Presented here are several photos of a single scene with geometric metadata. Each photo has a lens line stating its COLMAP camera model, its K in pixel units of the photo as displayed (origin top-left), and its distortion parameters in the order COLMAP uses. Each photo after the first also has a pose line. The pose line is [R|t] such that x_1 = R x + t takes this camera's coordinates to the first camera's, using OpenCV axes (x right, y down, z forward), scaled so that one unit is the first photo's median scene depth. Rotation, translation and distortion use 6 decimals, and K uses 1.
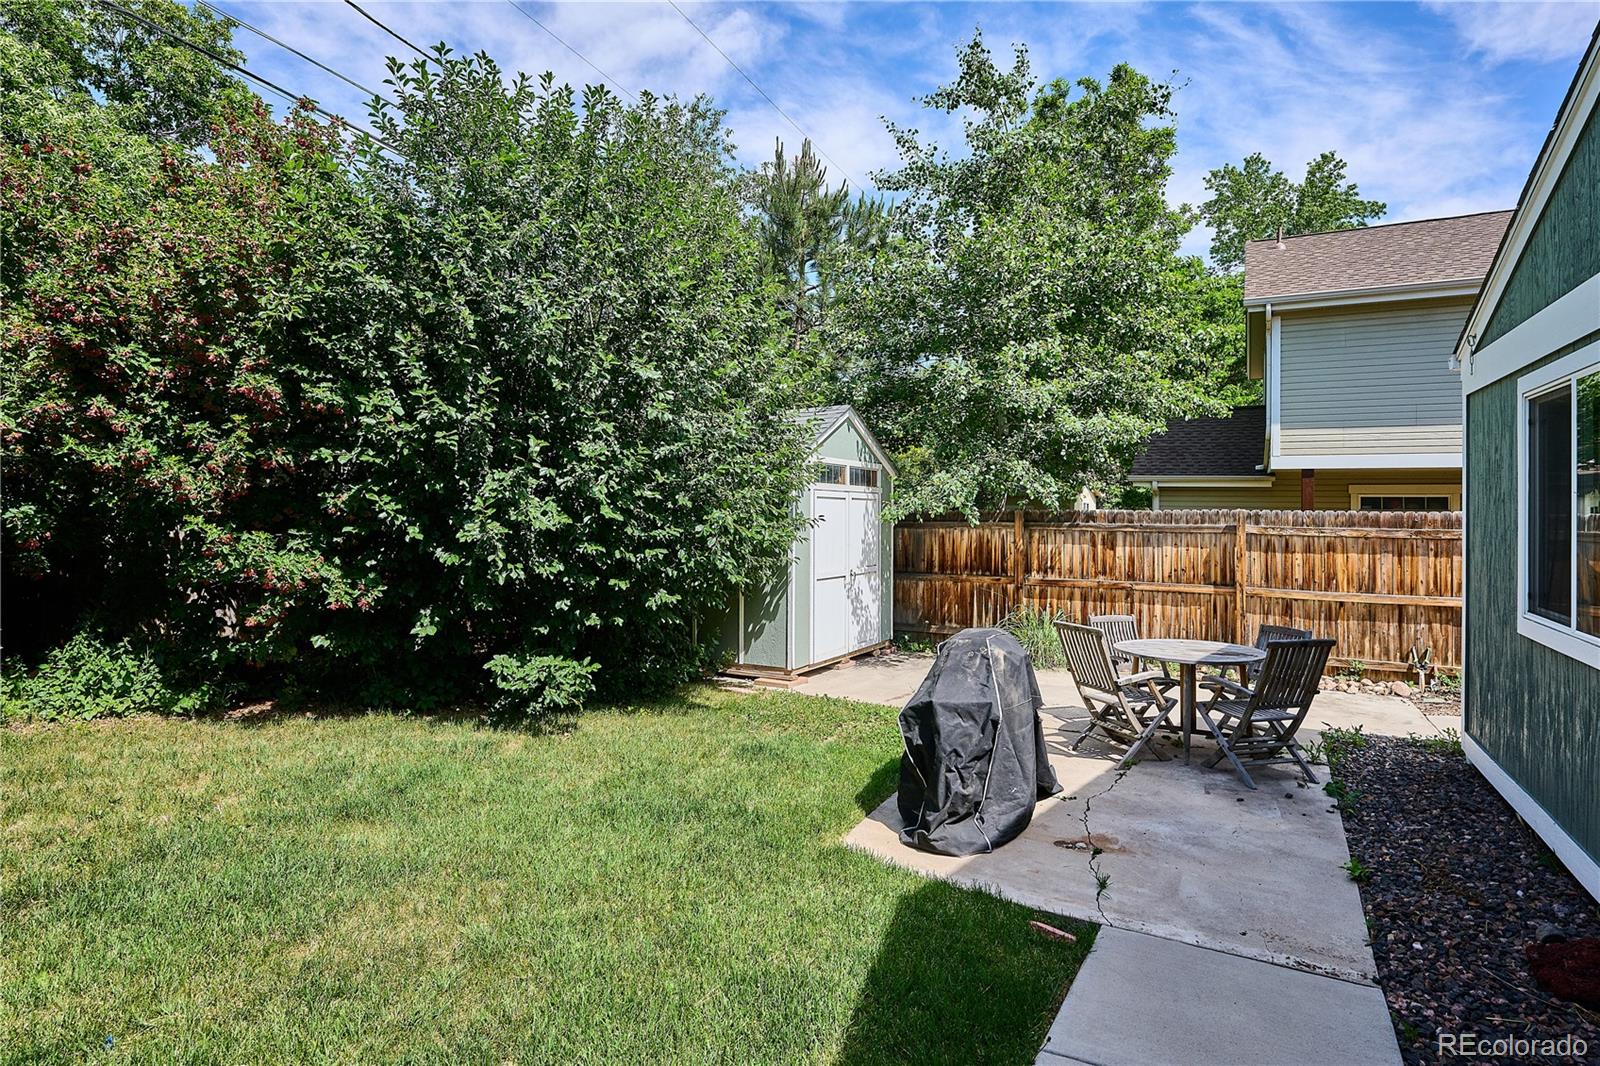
lens RADIAL K [[804.4, 0, 790.8], [0, 804.4, 494.3], [0, 0, 1]] dist [-0.000928, -0.002545]
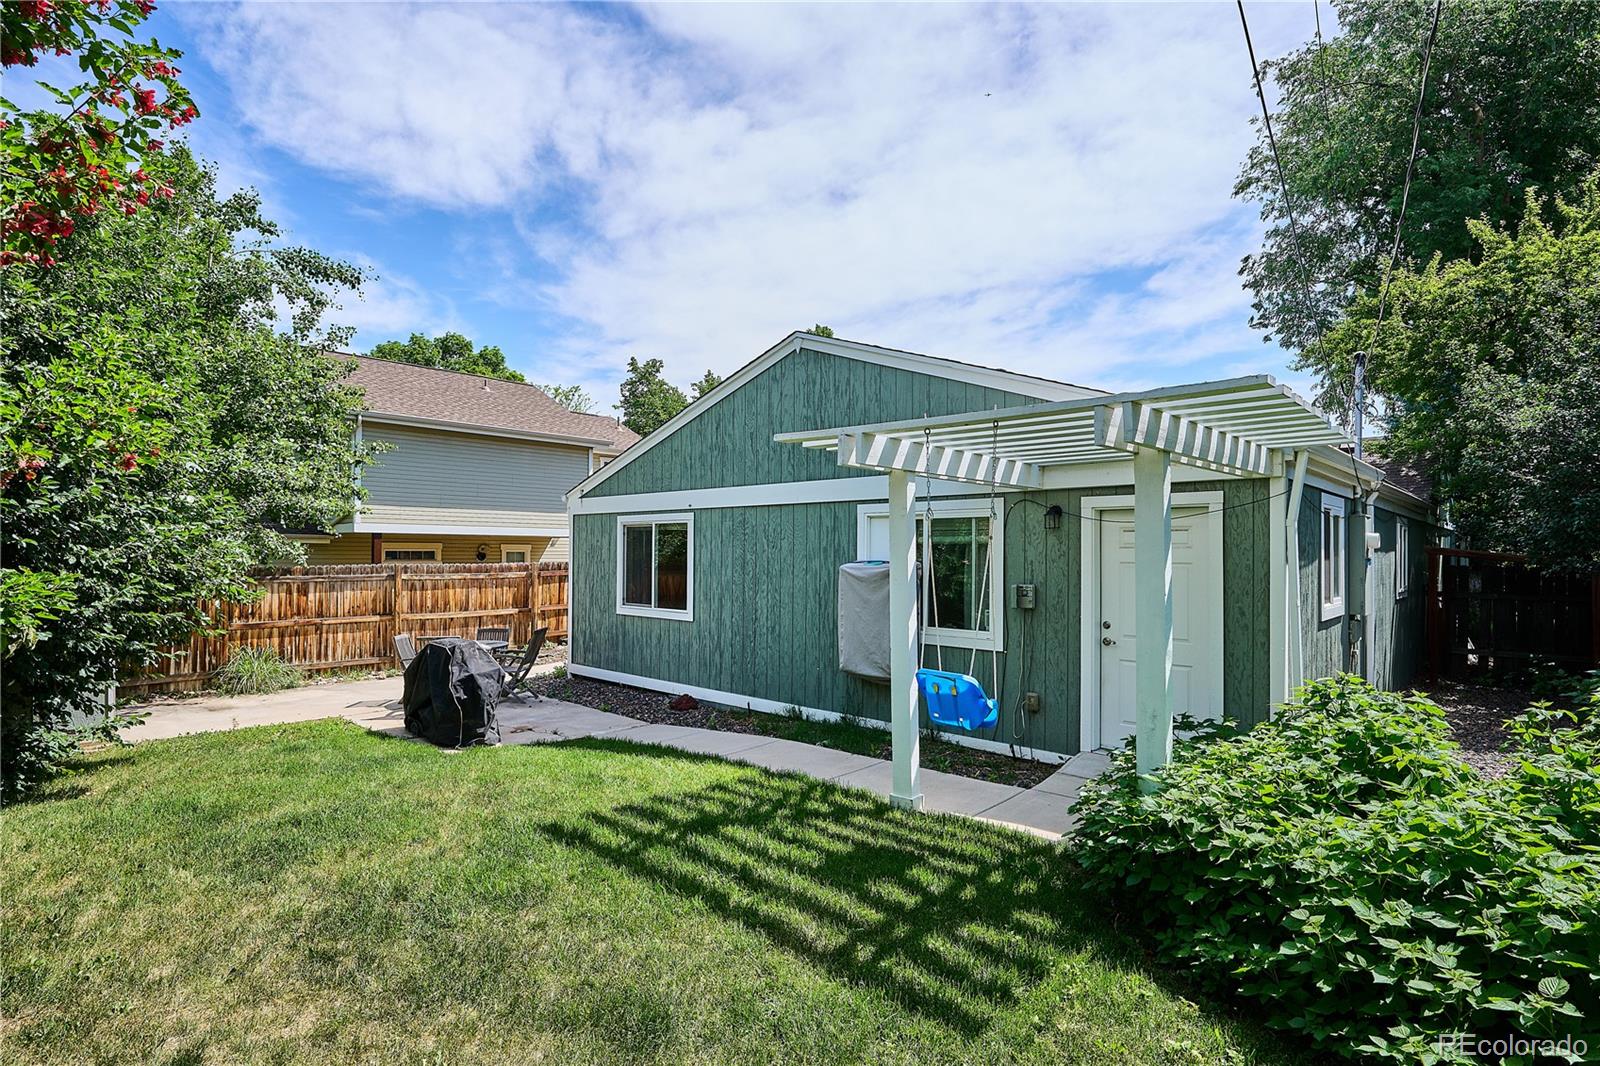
lens RADIAL K [[804.4, 0, 803.2], [0, 804.4, 535.0], [0, 0, 1]] dist [-0.000928, -0.002545]
pose [[0.247797, 0.015323, 0.968691, -0.766455], [-0.016200, 0.999801, -0.011671, -0.031413], [-0.968677, -0.012801, 0.247995, -0.121398]]
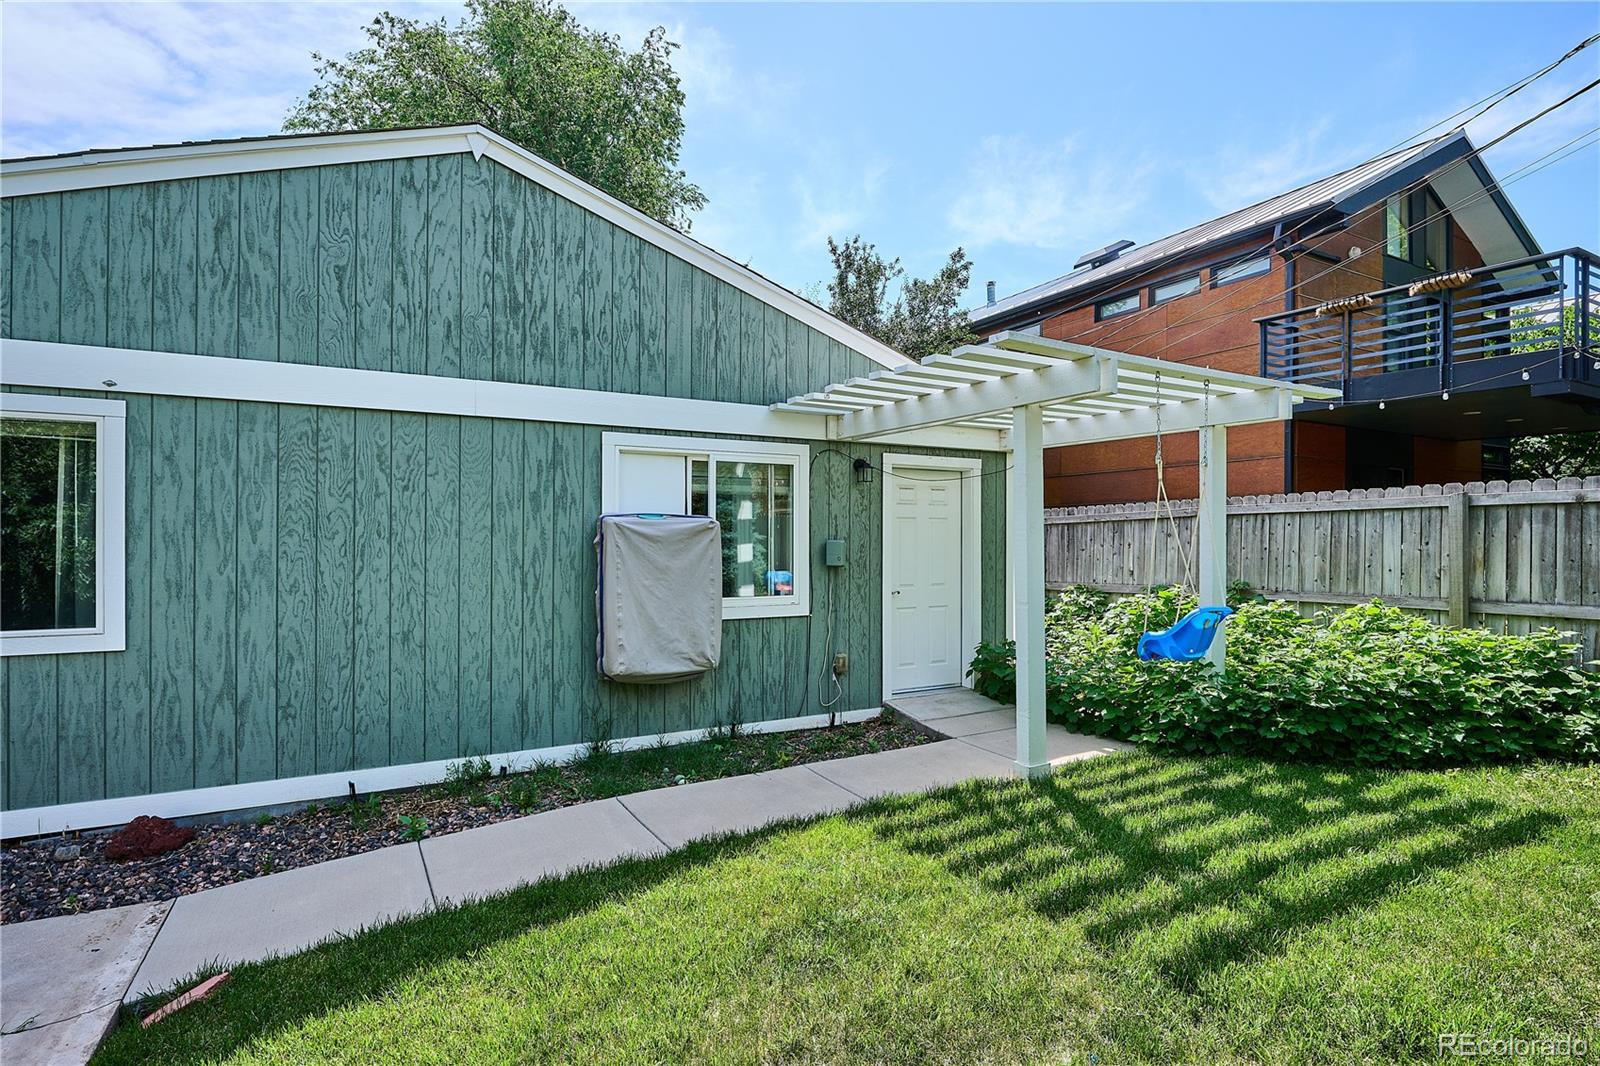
lens RADIAL K [[804.4, 0, 815.1], [0, 804.4, 532.2], [0, 0, 1]] dist [-0.000928, -0.002545]
pose [[-0.848890, -0.007971, 0.528509, -0.293952], [-0.016029, 0.999815, -0.010666, 0.007691], [-0.528326, -0.017525, -0.848861, 0.544957]]
